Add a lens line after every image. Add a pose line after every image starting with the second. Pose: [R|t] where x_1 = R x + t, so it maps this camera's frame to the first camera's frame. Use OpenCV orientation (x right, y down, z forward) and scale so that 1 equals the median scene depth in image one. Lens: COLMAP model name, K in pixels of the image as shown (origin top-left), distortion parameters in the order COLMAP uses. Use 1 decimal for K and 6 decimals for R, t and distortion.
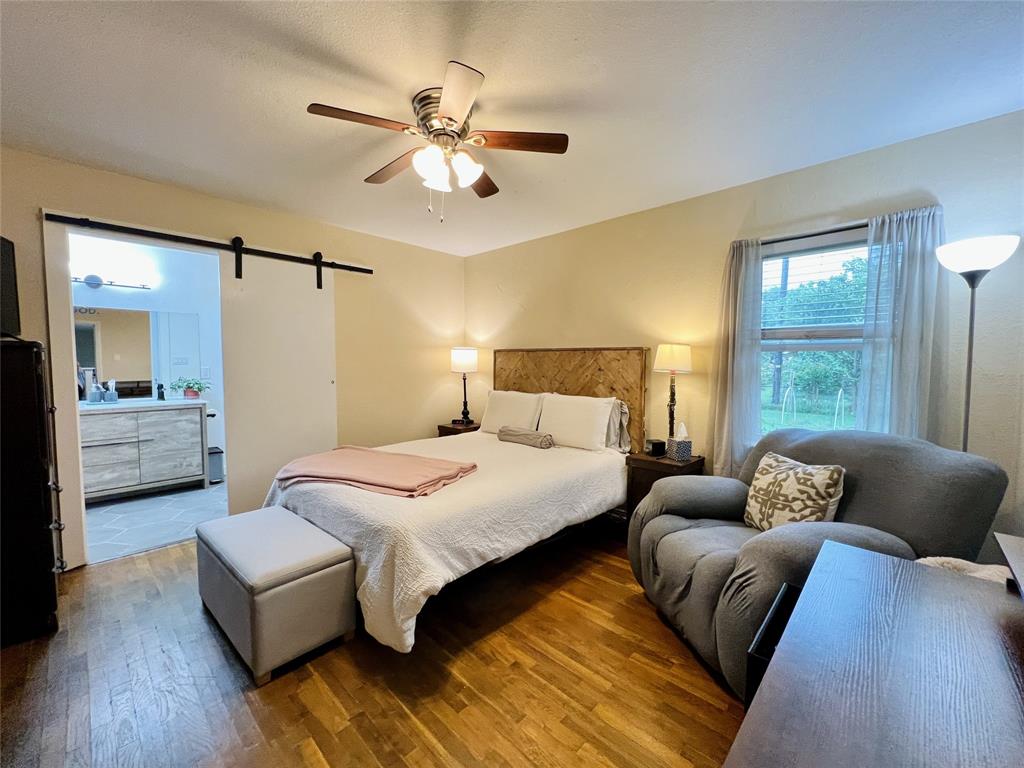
lens RADIAL K [[433.1, 0, 516.0], [0, 433.1, 386.3], [0, 0, 1]] dist [-0.001745, -0.000659]
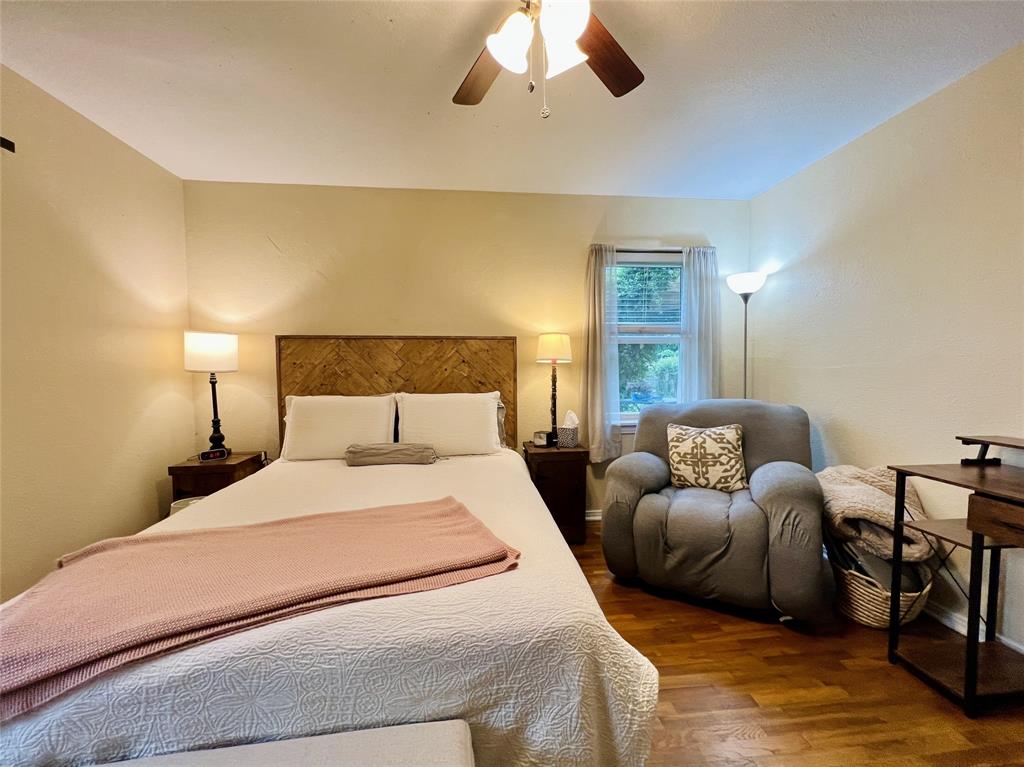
lens RADIAL K [[433.1, 0, 516.0], [0, 433.1, 385.8], [0, 0, 1]] dist [-0.001745, -0.000659]
pose [[0.626034, -0.047461, 0.778350, -0.468386], [0.054805, 0.998356, 0.016796, 0.001030], [-0.777867, 0.032143, 0.627606, 0.428935]]
